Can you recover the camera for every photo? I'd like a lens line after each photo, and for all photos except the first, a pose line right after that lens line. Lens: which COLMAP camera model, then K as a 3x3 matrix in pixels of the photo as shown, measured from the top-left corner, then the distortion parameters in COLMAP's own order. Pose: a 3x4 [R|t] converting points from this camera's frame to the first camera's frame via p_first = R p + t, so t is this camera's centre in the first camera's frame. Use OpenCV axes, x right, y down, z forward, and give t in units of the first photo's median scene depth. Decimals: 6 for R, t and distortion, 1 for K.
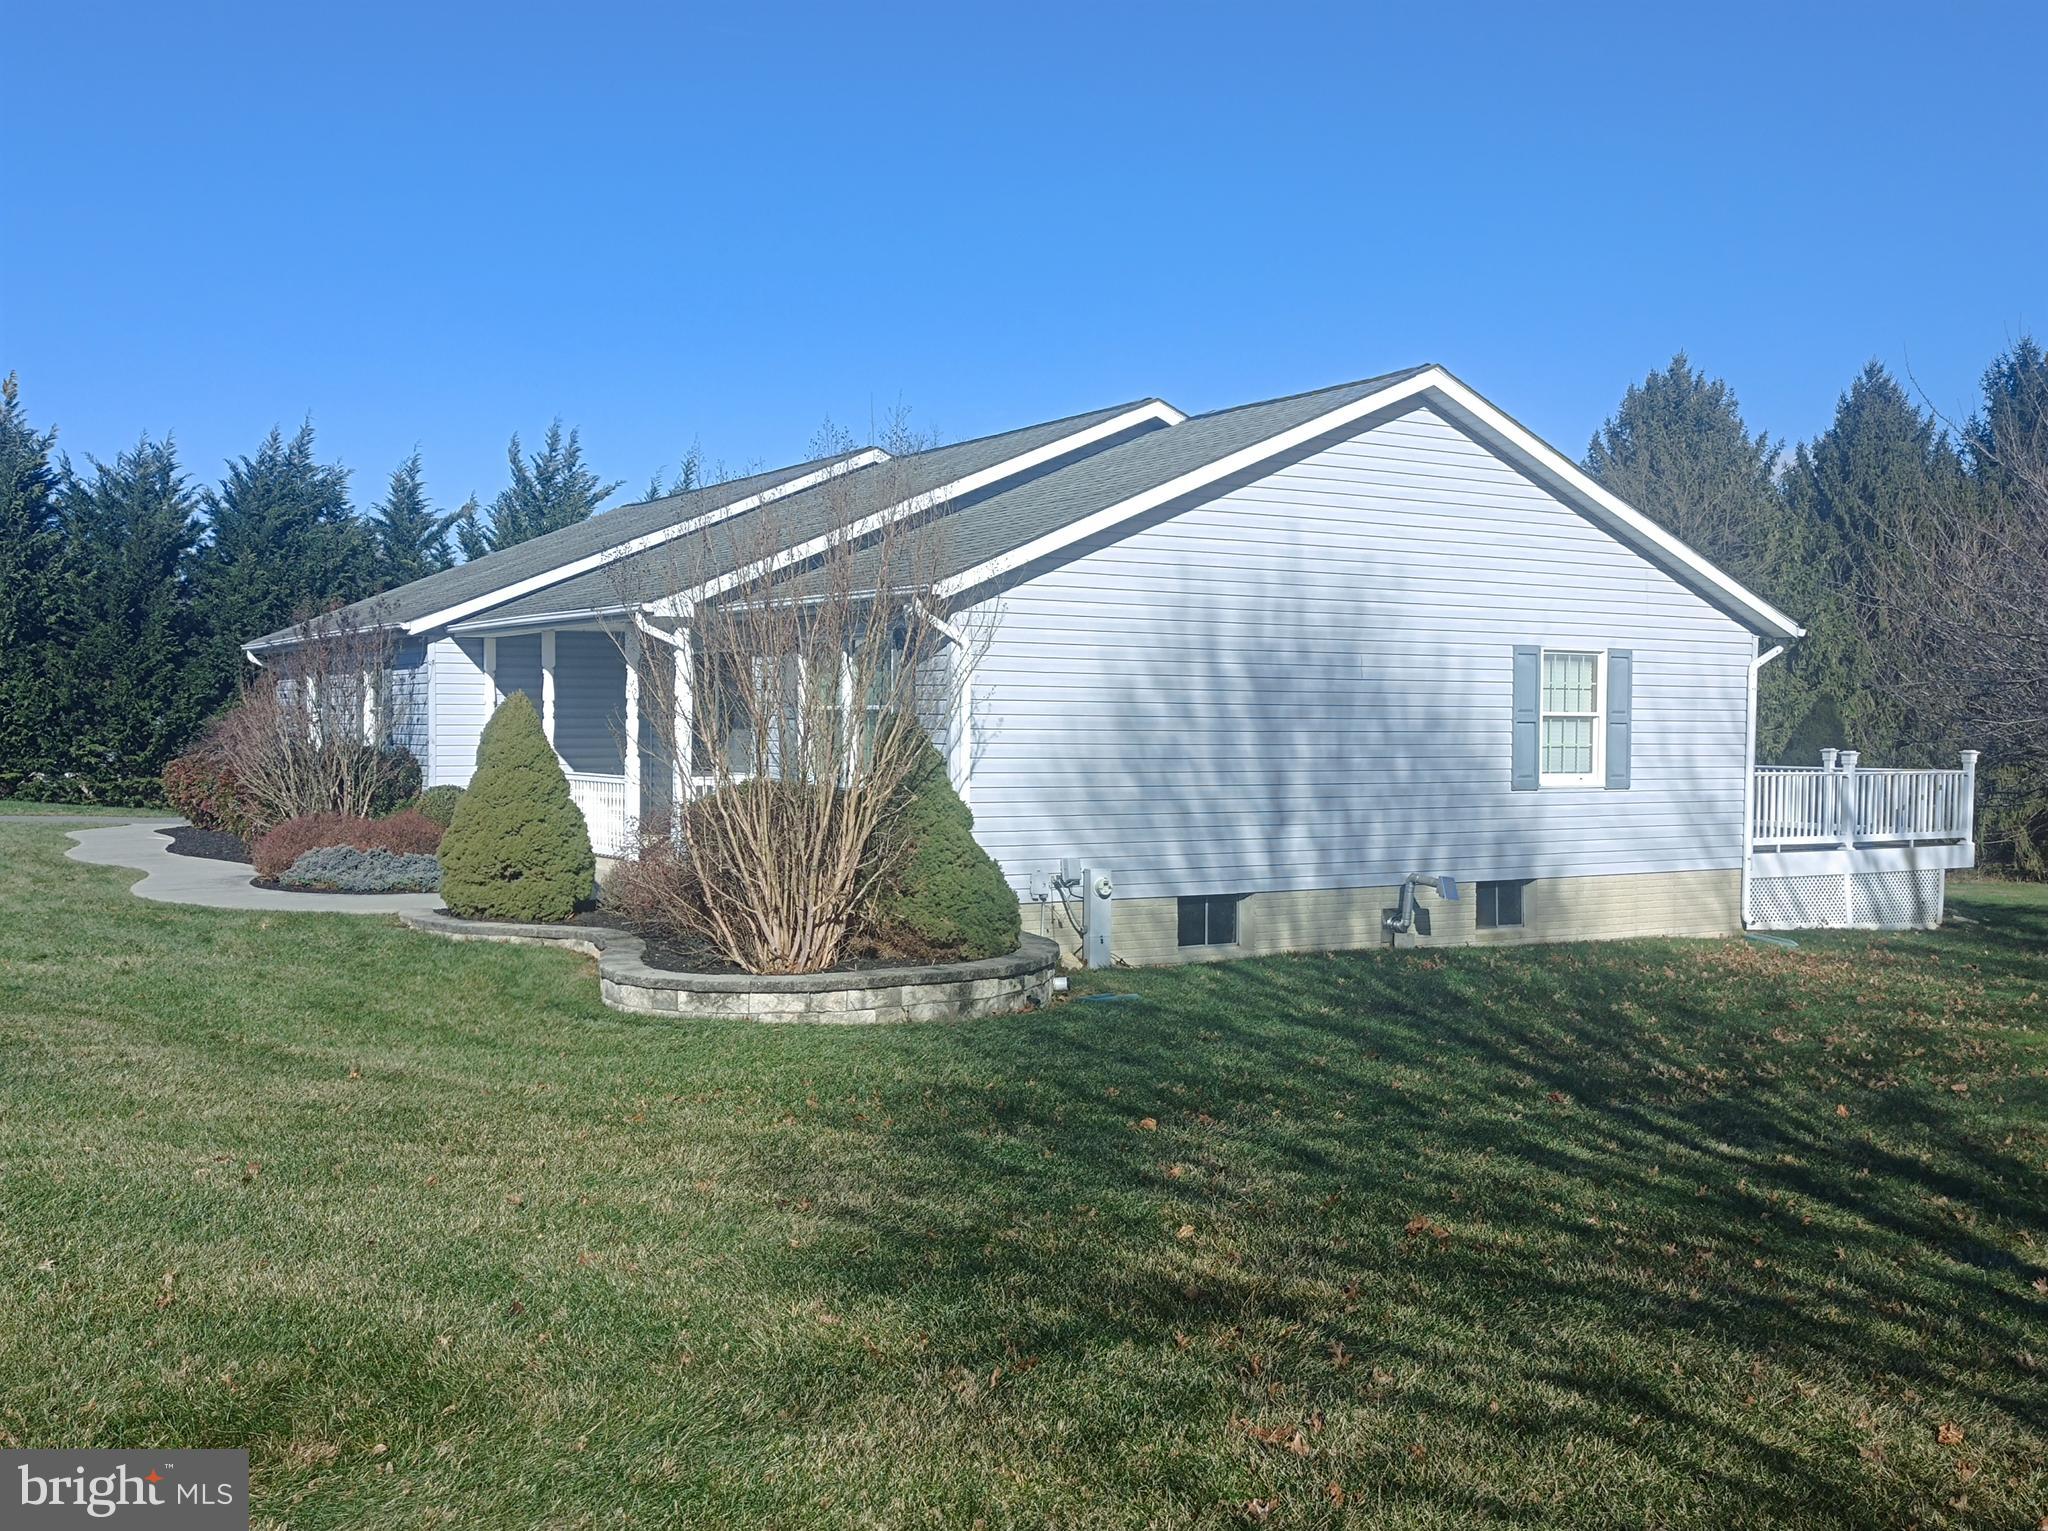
lens RADIAL K [[1988.0, 0, 1012.0], [0, 1988.0, 762.8], [0, 0, 1]] dist [0.089788, -0.131882]
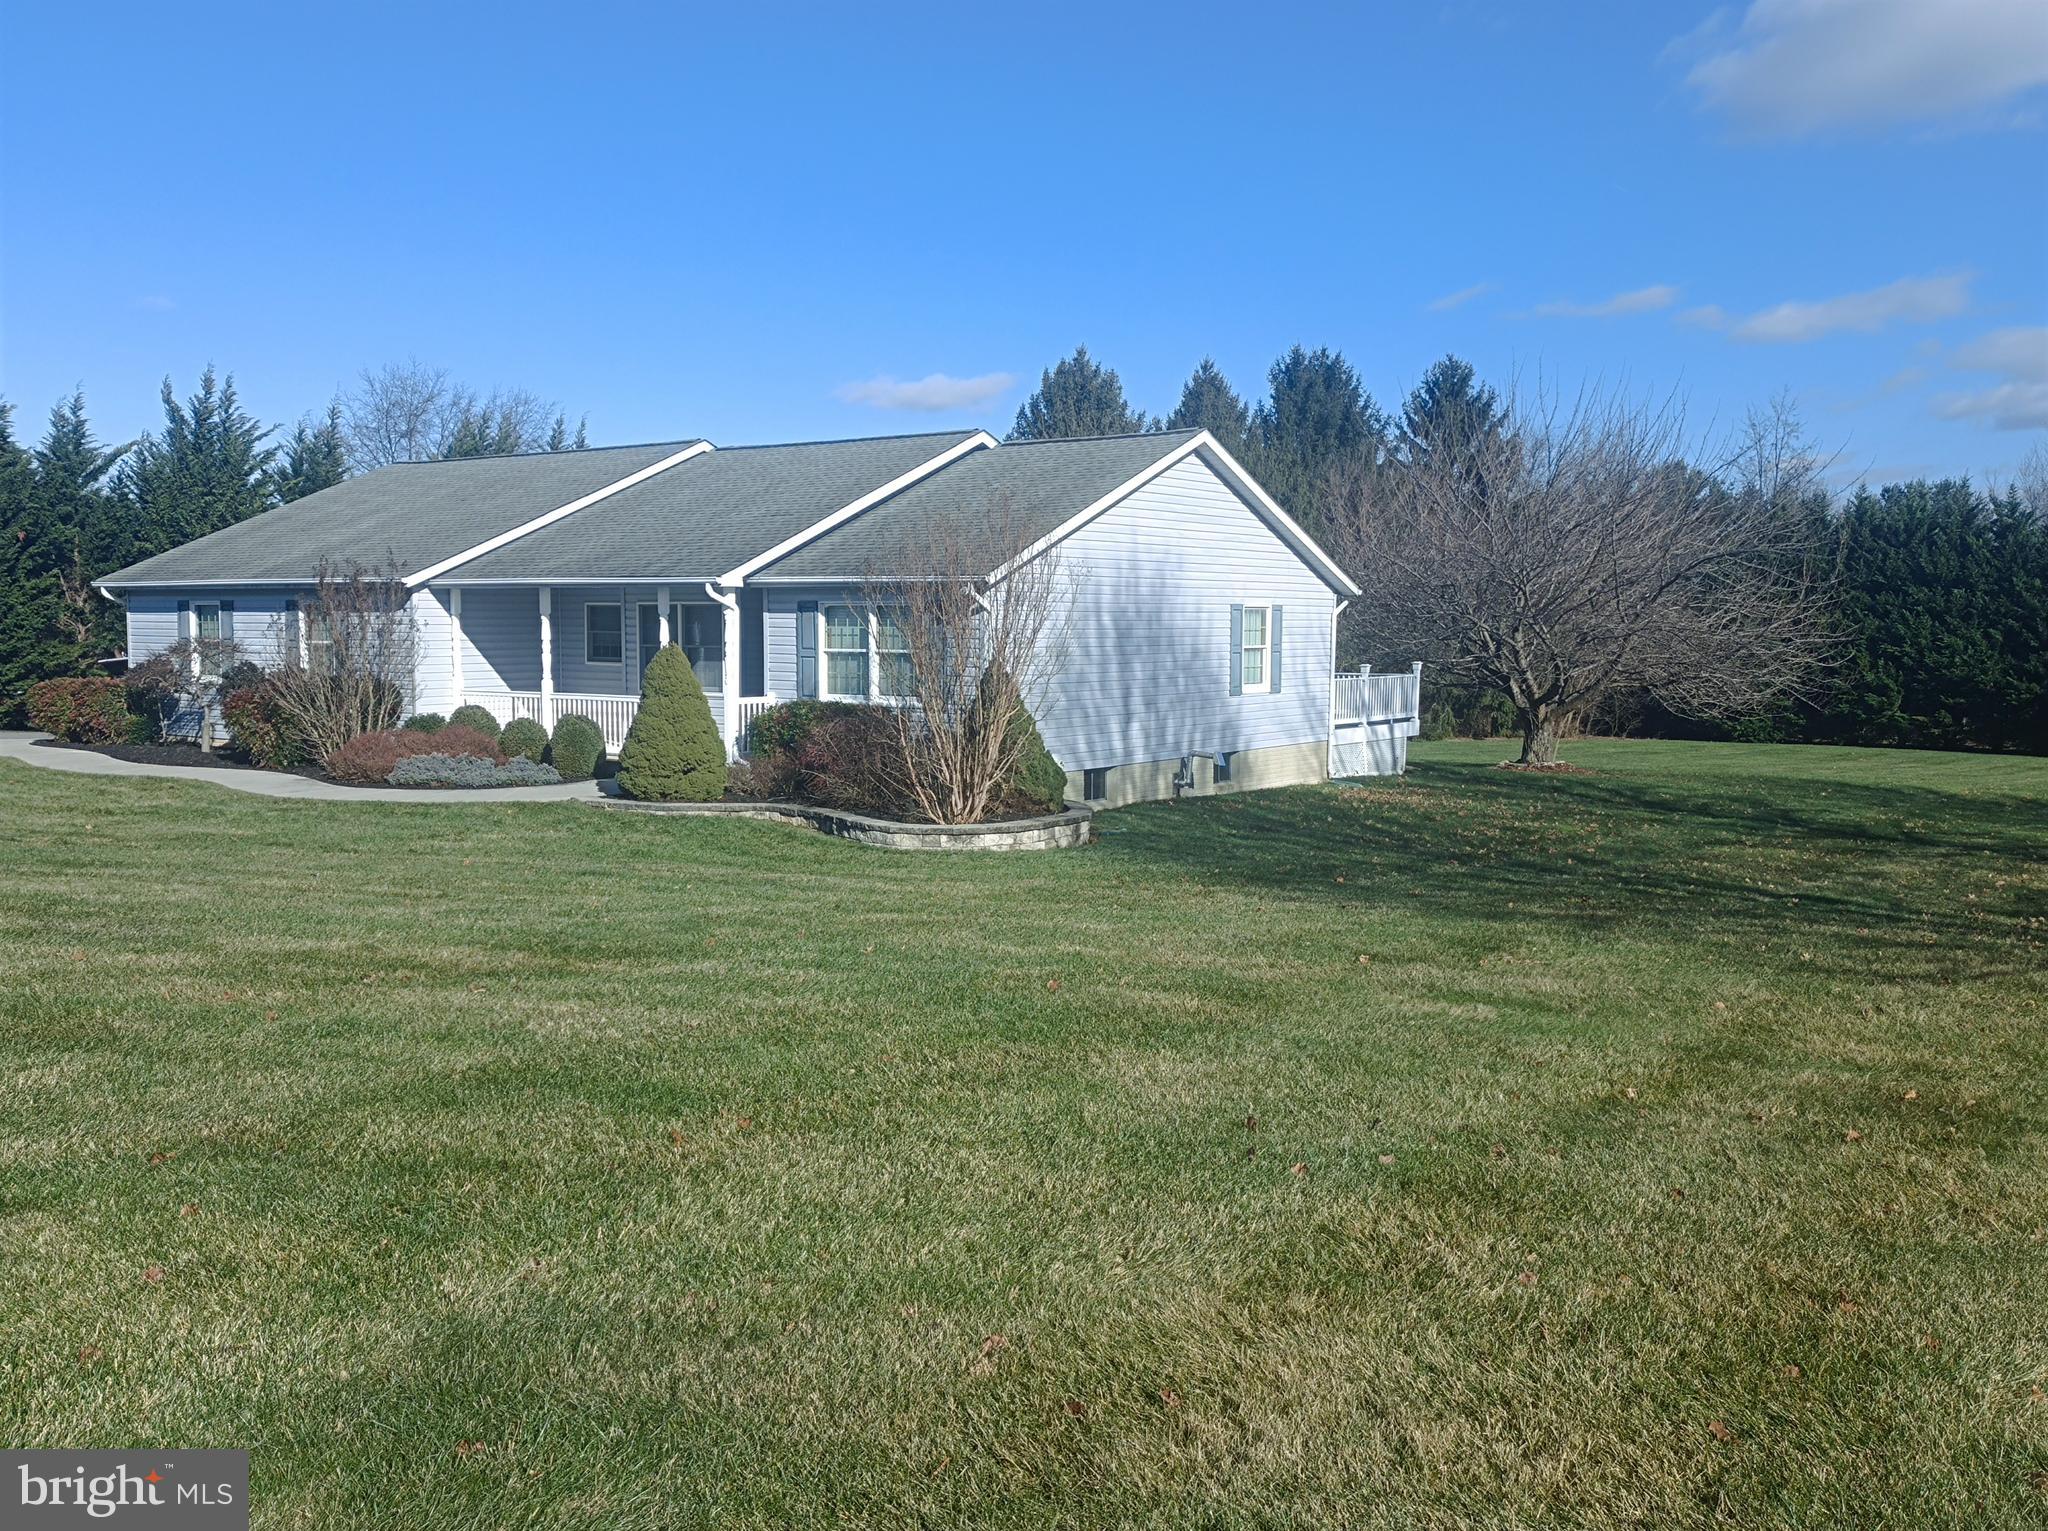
lens RADIAL K [[1764.5, 0, 1036.1], [0, 1764.5, 759.0], [0, 0, 1]] dist [0.072736, -0.081468]
pose [[0.930075, -0.032096, 0.365964, -0.406583], [0.009837, 0.997995, 0.062526, -0.025355], [-0.367237, -0.054553, 0.928526, -0.248158]]
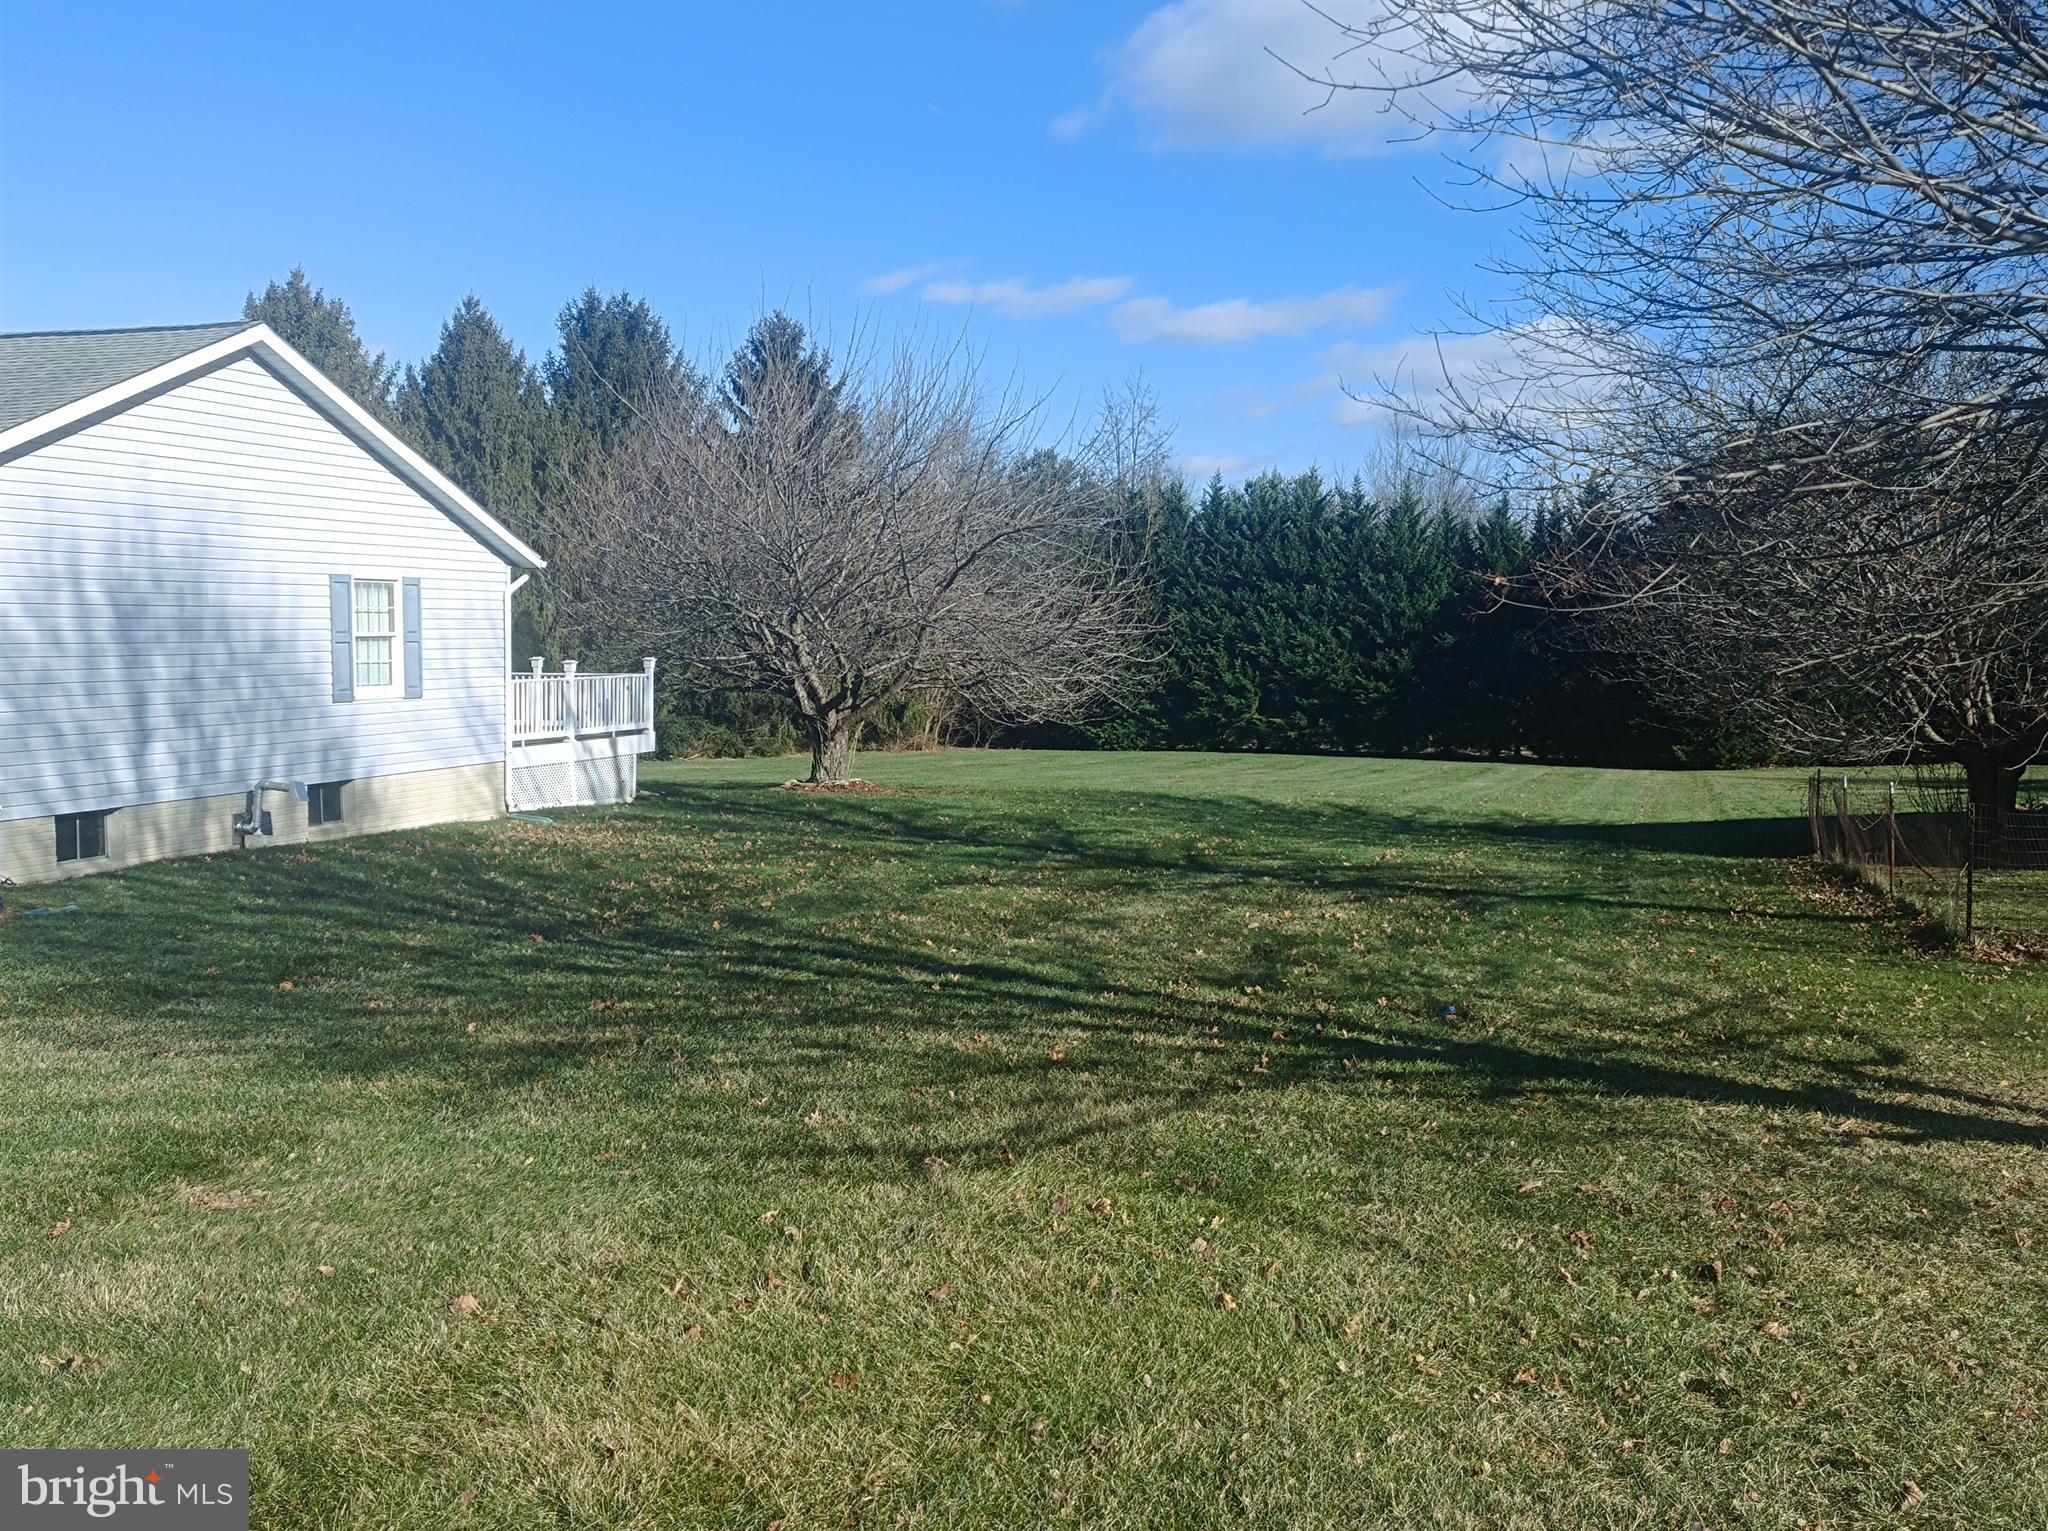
lens RADIAL K [[1988.0, 0, 1012.0], [0, 1988.0, 762.8], [0, 0, 1]] dist [0.089788, -0.131882]
pose [[0.769692, -0.051221, 0.636357, -0.178906], [0.018251, 0.998134, 0.058266, -0.011461], [-0.638154, -0.033233, 0.769191, -0.121925]]
